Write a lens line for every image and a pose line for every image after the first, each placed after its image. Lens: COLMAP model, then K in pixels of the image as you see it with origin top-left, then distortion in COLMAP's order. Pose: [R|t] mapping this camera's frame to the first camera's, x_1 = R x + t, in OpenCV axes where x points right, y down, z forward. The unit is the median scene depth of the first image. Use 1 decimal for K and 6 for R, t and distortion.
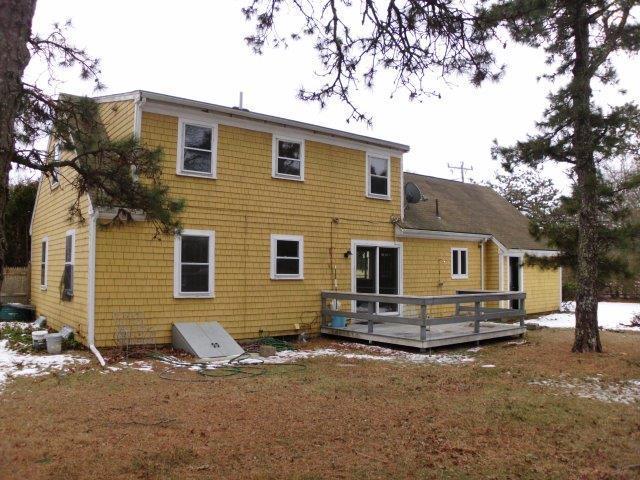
lens RADIAL K [[539.1, 0, 320.0], [0, 539.1, 240.0], [0, 0, 1]] dist [-0.111652, 0.004861]
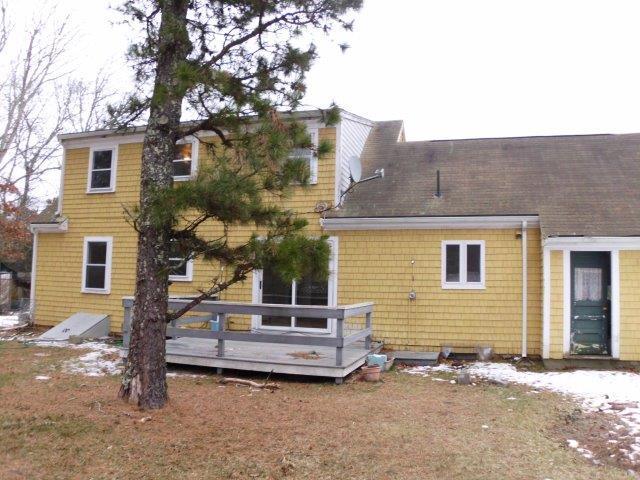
lens RADIAL K [[539.1, 0, 320.0], [0, 539.1, 240.0], [0, 0, 1]] dist [-0.111652, 0.004861]
pose [[0.554353, -0.053428, -0.830565, 0.996339], [0.029739, 0.998572, -0.044386, 0.053789], [0.831750, -0.000094, 0.555150, 0.730396]]
